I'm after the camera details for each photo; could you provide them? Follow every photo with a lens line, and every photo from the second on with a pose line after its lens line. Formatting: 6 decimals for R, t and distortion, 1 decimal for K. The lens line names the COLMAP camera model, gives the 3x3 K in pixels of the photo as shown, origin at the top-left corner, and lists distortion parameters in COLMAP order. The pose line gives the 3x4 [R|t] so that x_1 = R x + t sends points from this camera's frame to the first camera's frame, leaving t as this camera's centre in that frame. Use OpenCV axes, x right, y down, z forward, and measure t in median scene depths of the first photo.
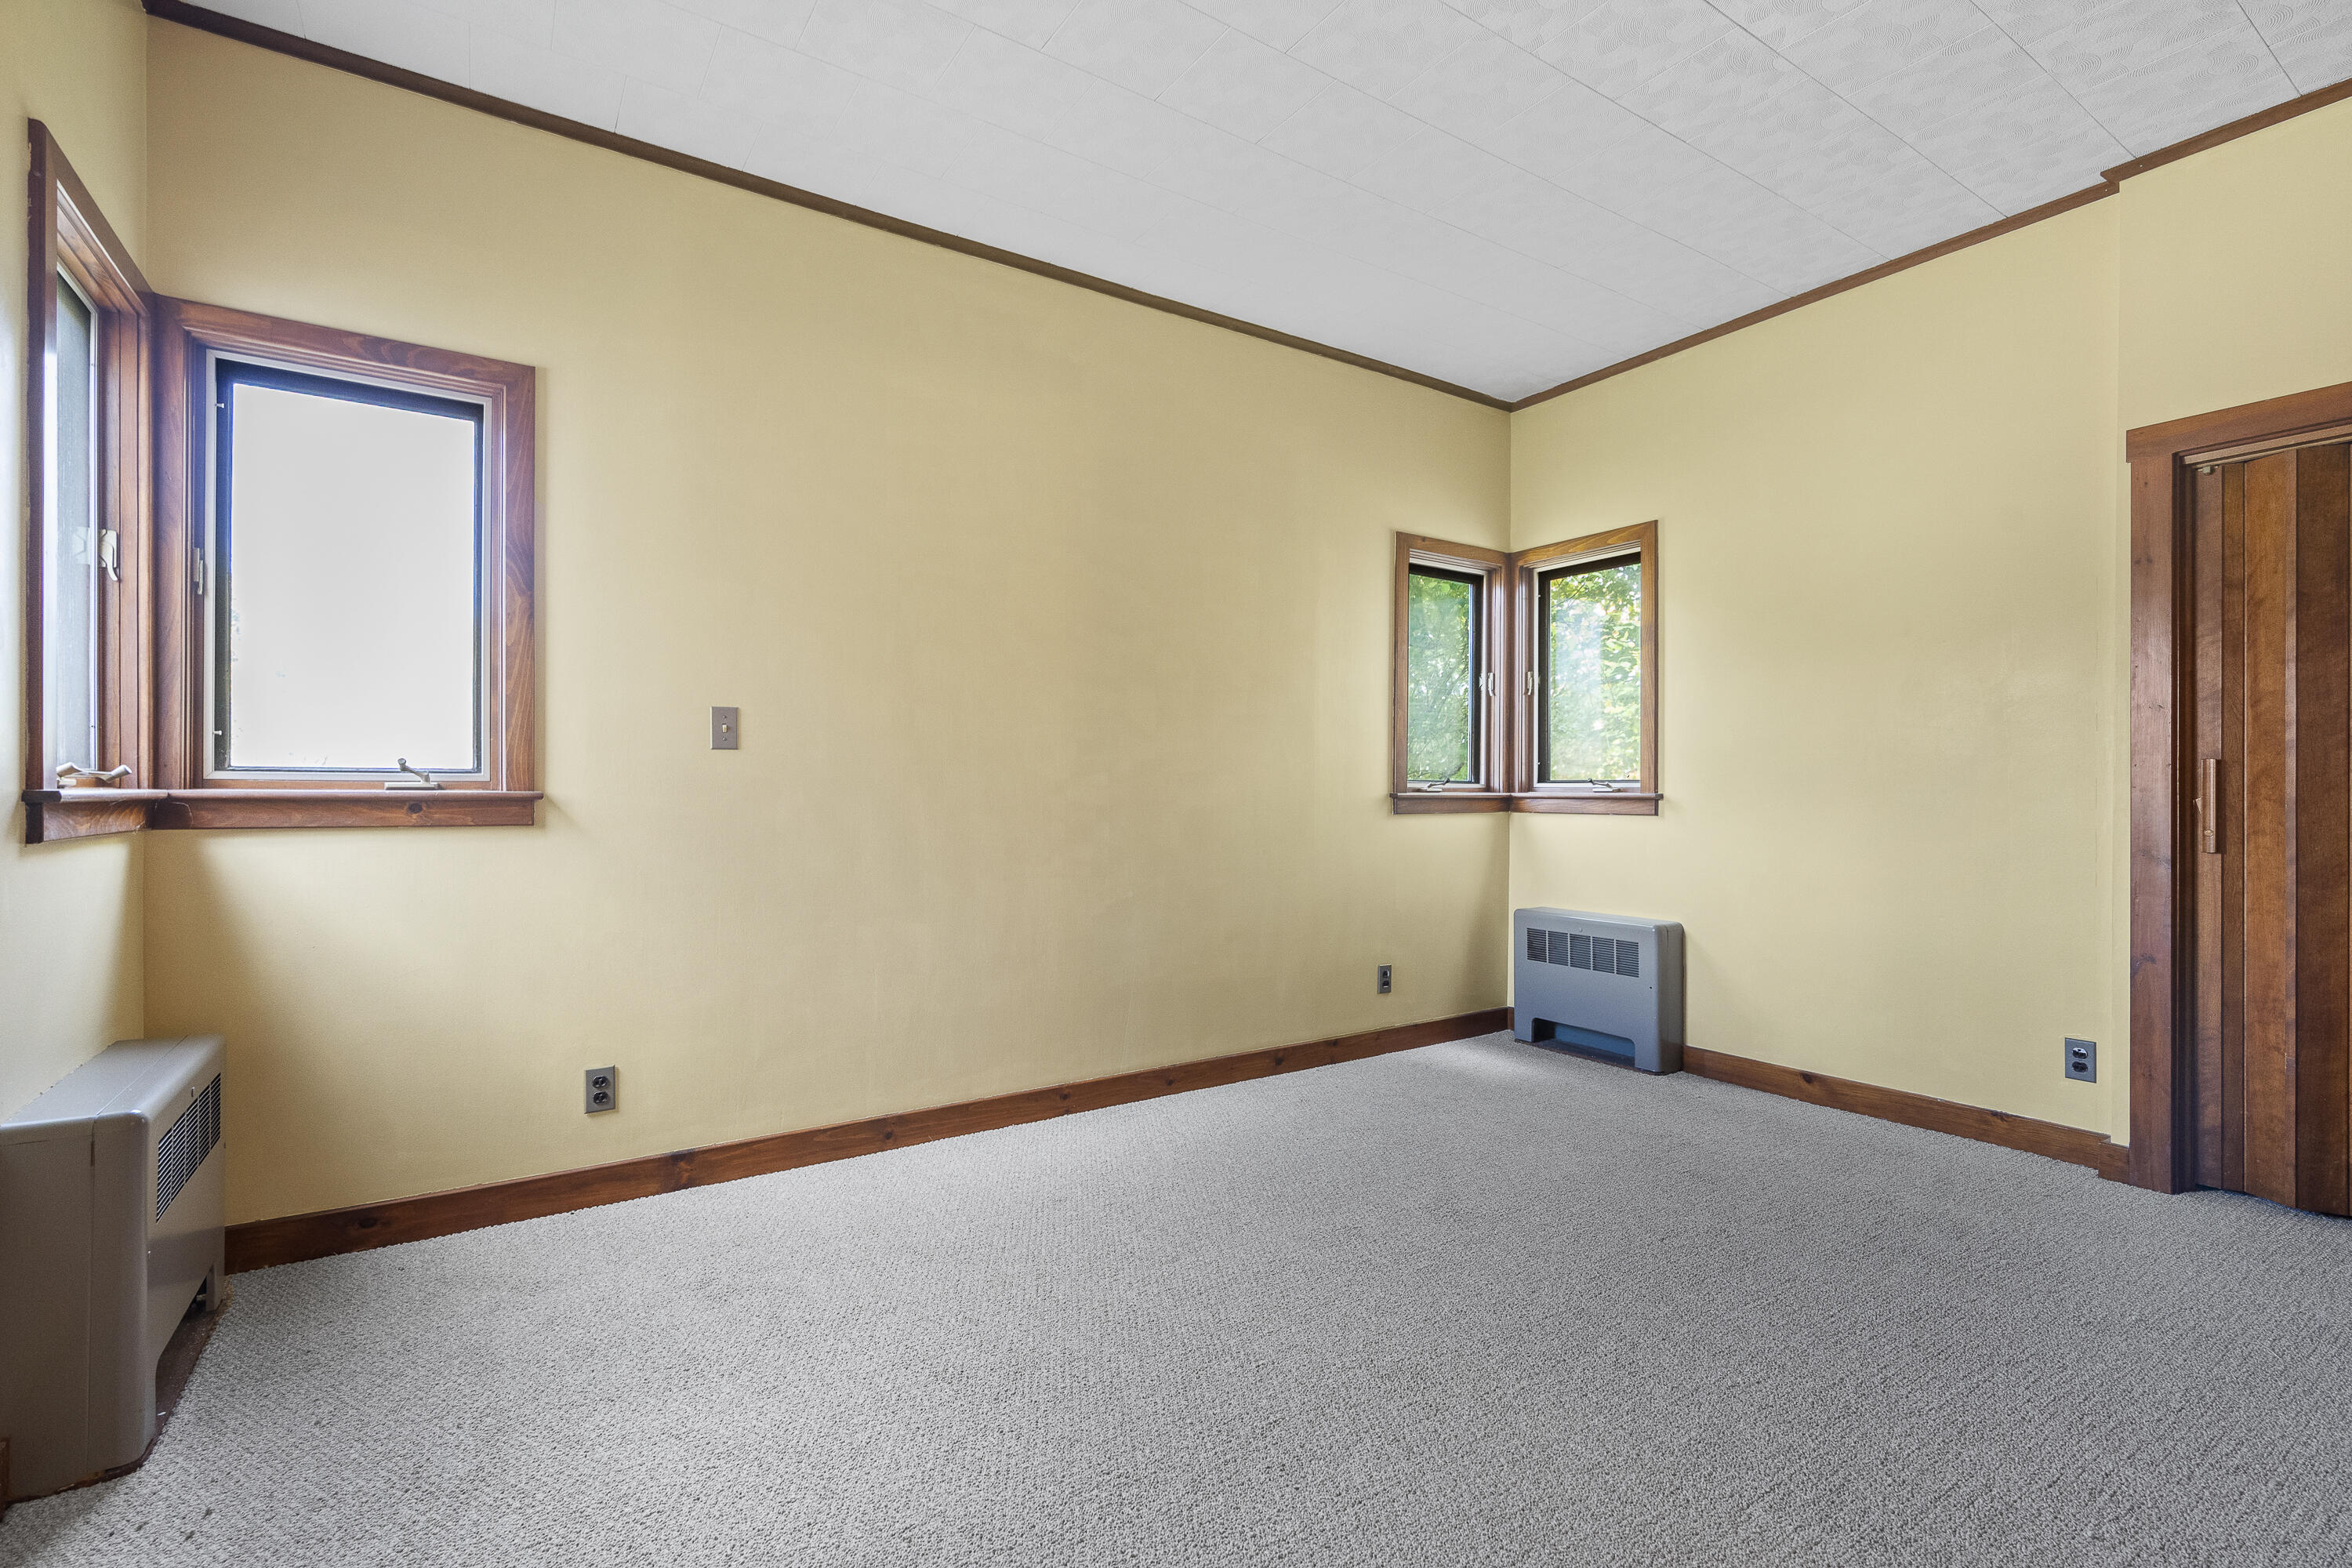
lens RADIAL K [[1118.4, 0, 1236.1], [0, 1118.4, 786.8], [0, 0, 1]] dist [-0.012895, 0.002929]
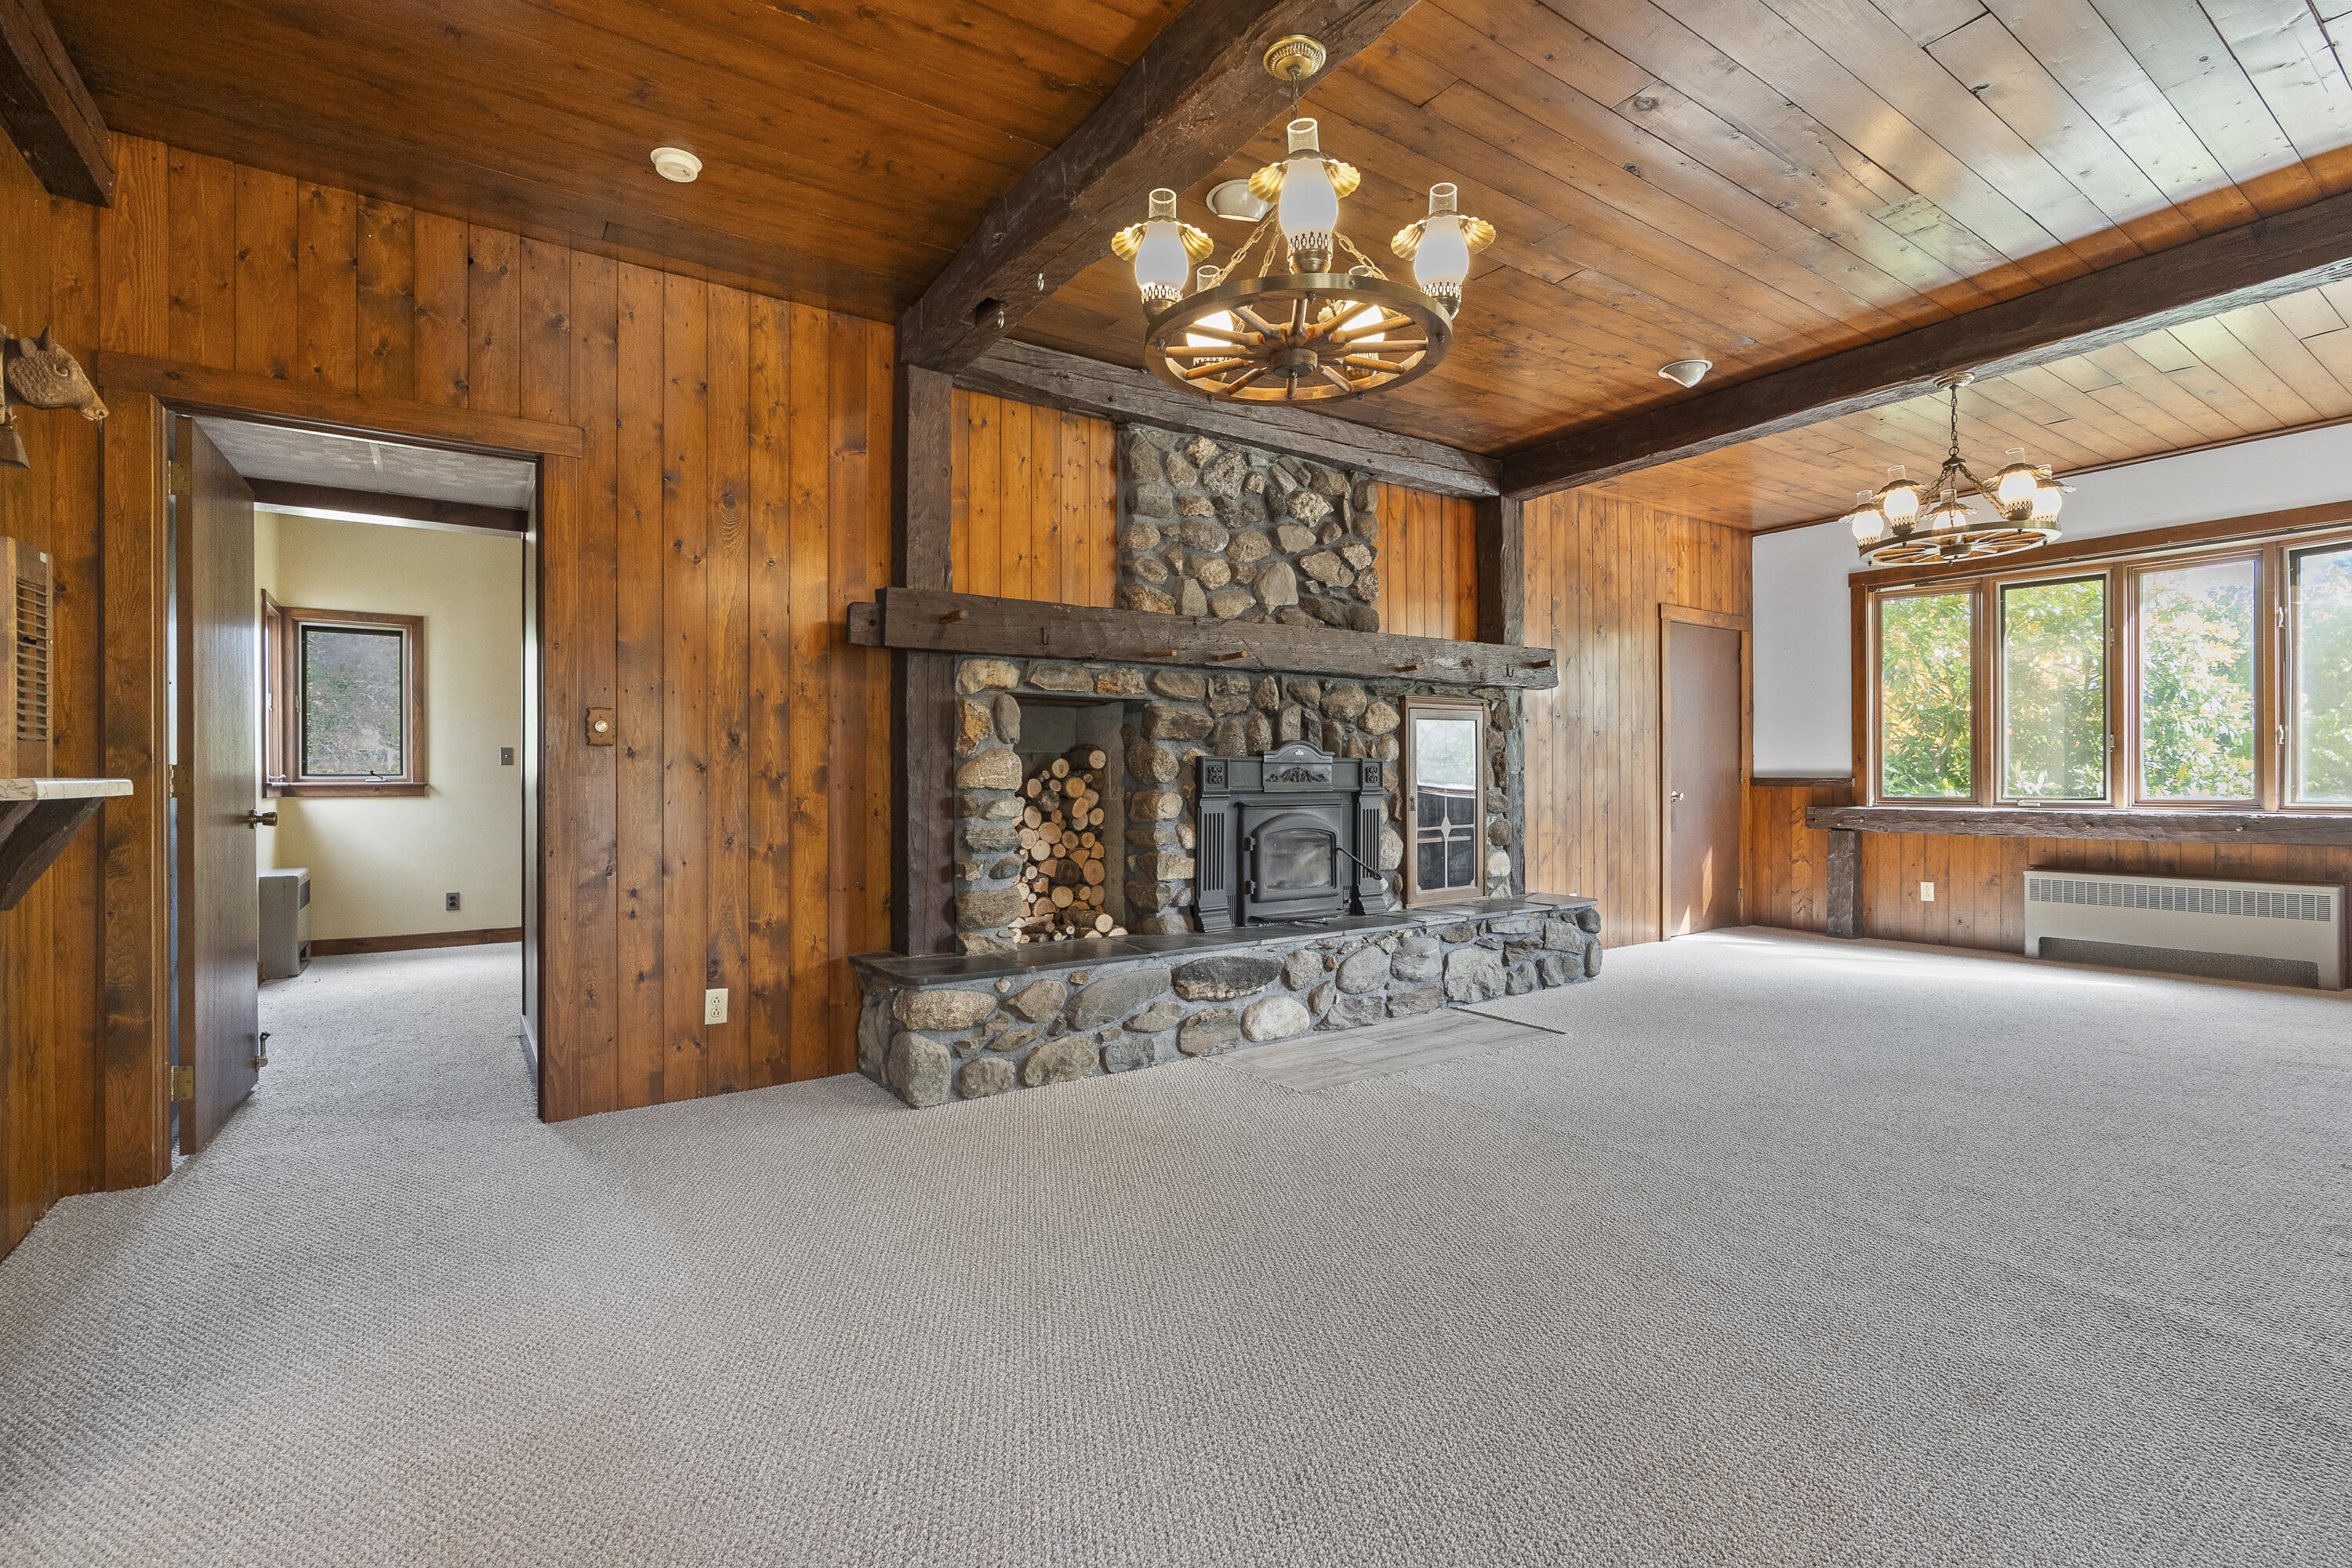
lens RADIAL K [[1118.4, 0, 1221.6], [0, 1118.4, 780.0], [0, 0, 1]] dist [-0.012895, 0.002929]
pose [[0.999924, -0.009243, 0.008211, 1.290412], [0.009238, 0.999957, 0.000709, 0.014650], [-0.008218, -0.000633, 0.999966, -1.715248]]
